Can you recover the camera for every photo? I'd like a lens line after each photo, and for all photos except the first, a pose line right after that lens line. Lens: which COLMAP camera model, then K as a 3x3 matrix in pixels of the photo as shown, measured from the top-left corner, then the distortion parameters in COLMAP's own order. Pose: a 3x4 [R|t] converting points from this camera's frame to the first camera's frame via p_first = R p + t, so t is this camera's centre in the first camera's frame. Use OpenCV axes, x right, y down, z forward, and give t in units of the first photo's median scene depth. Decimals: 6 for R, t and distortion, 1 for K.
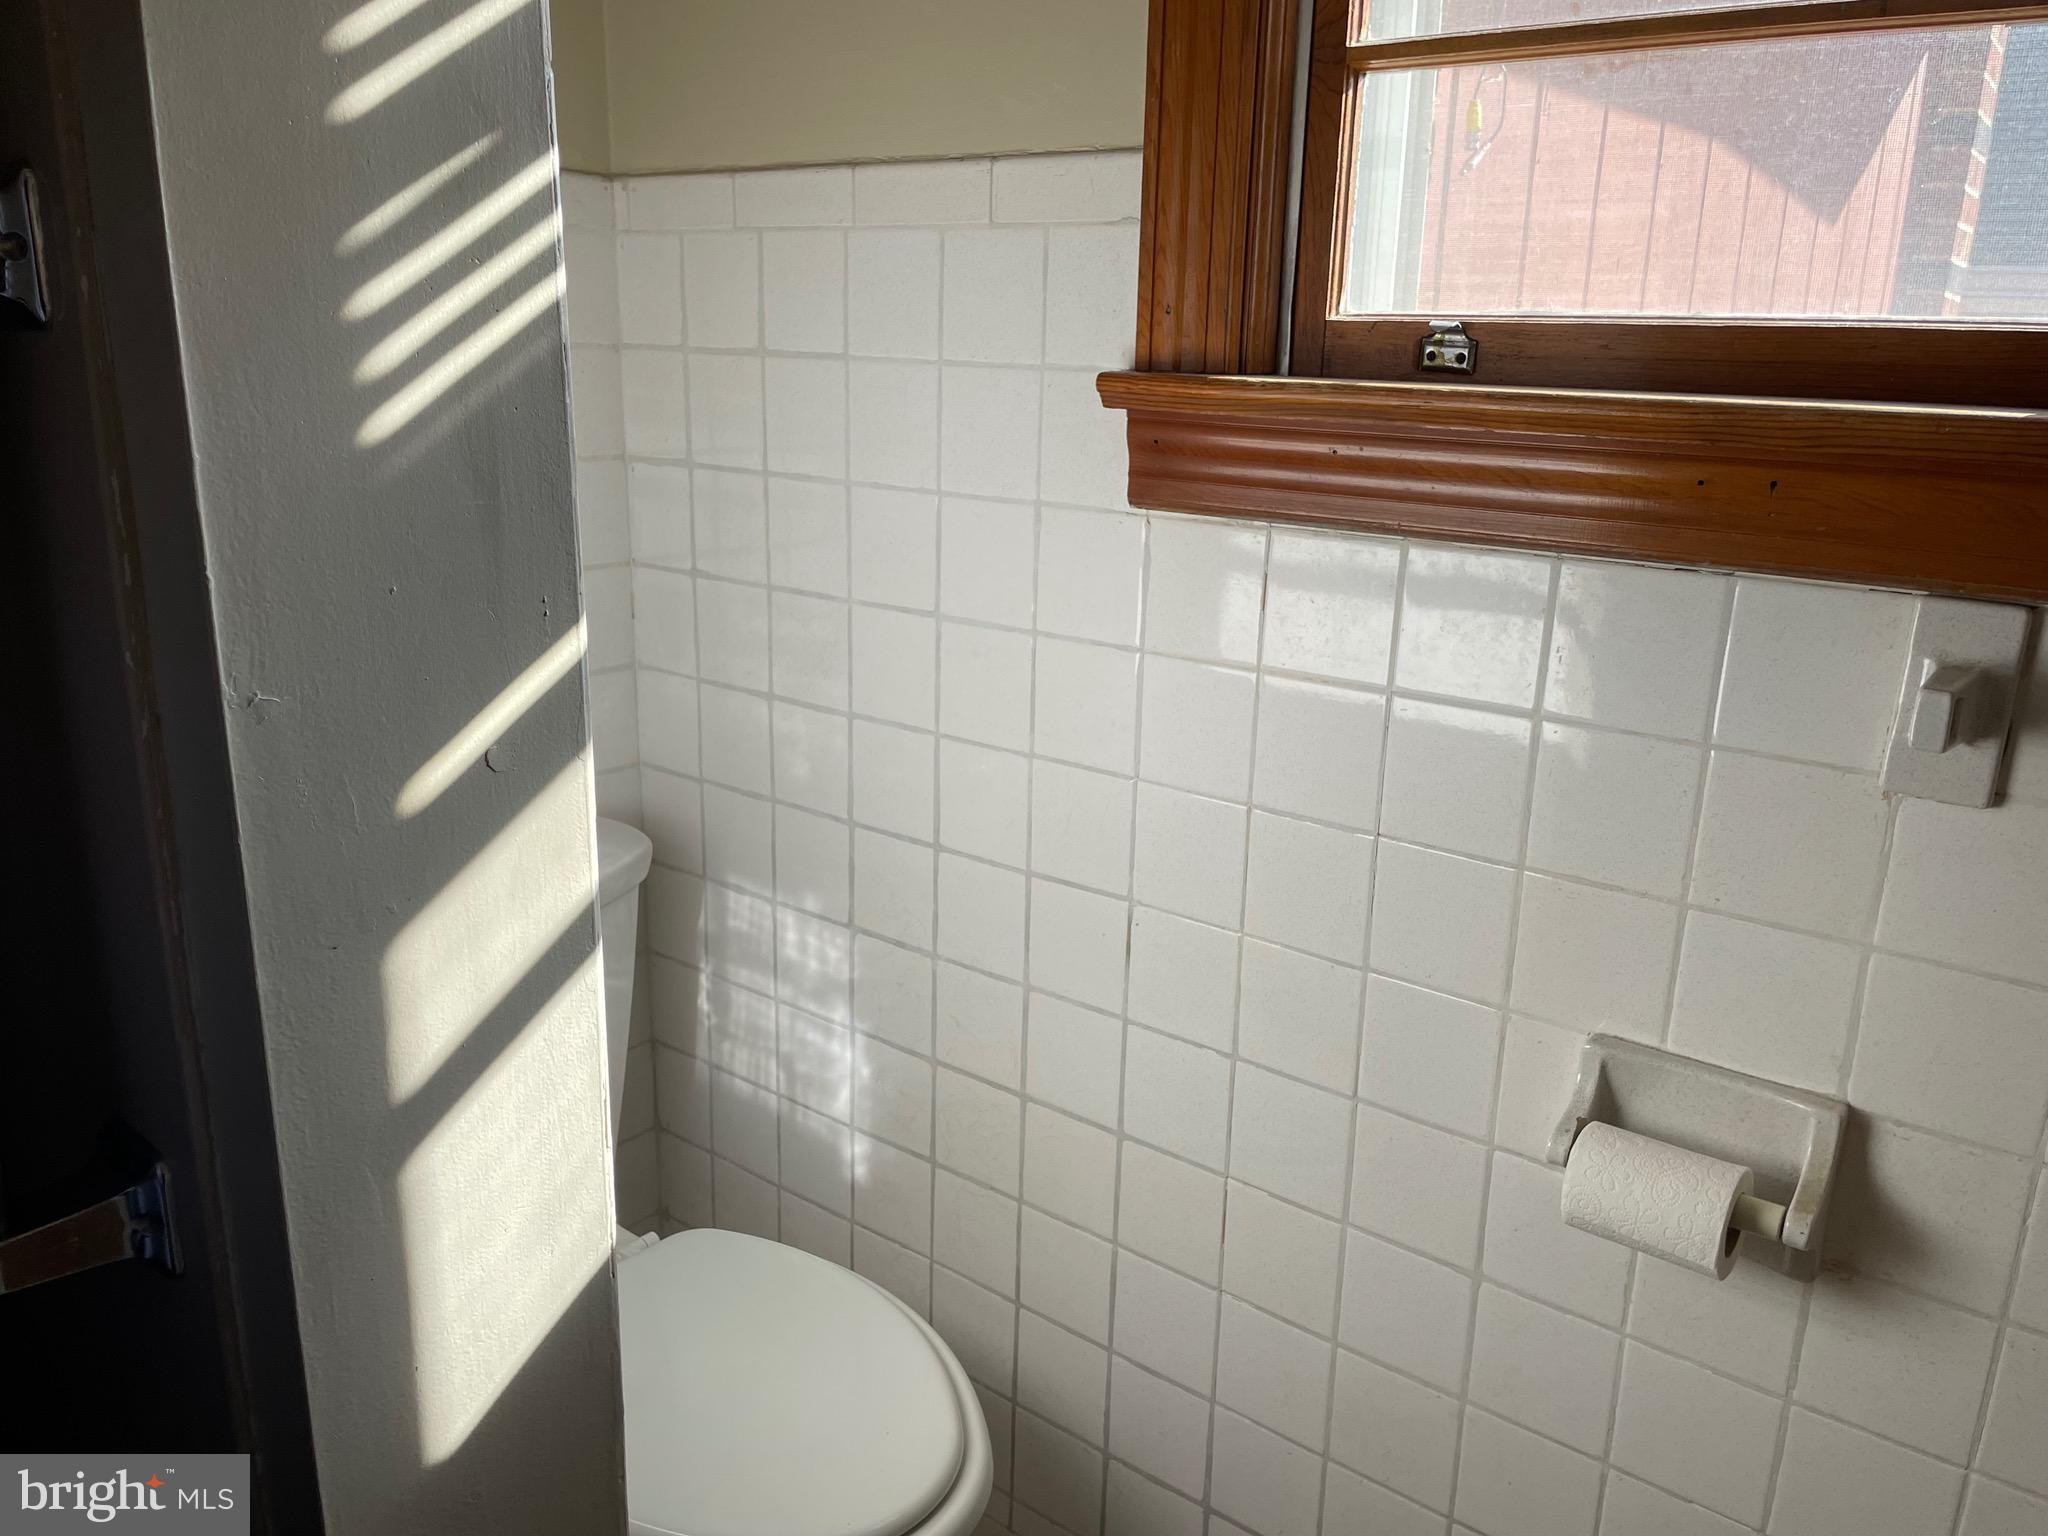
lens RADIAL K [[1537.2, 0, 1073.2], [0, 1537.2, 760.1], [0, 0, 1]] dist [0.037306, -0.010748]
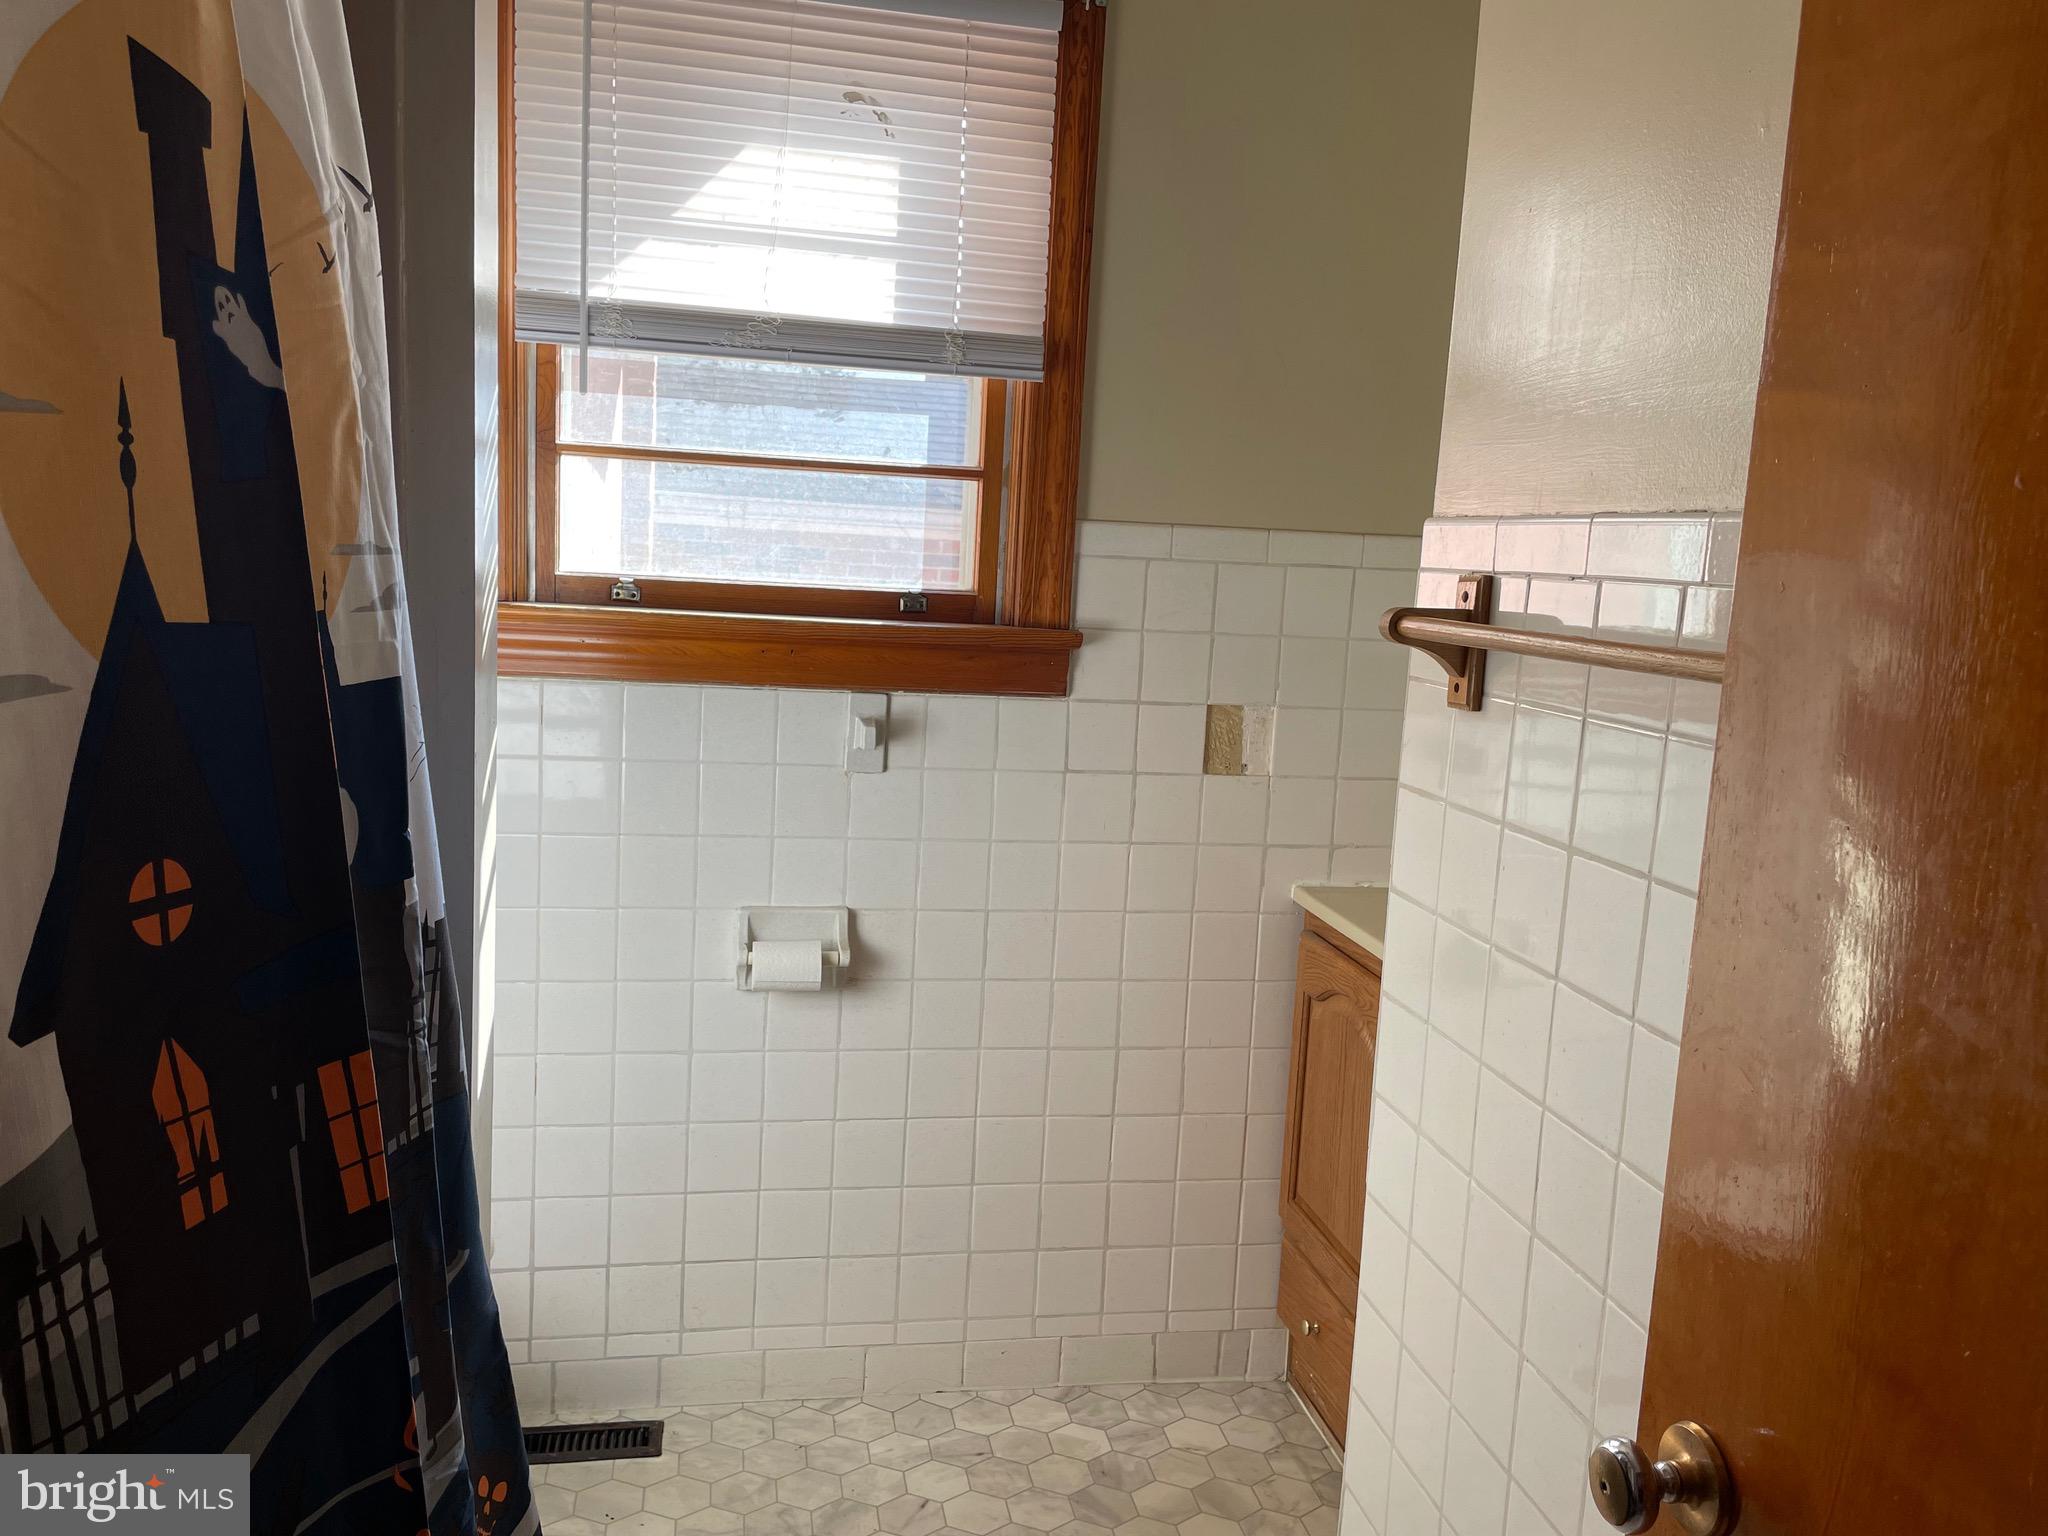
lens RADIAL K [[1537.2, 0, 1023.9], [0, 1537.2, 769.0], [0, 0, 1]] dist [0.037306, -0.010748]
pose [[0.675192, -0.093814, 0.731652, -0.967760], [0.164283, 0.986092, -0.025167, 0.110955], [-0.719116, 0.137191, 0.681213, -0.780277]]
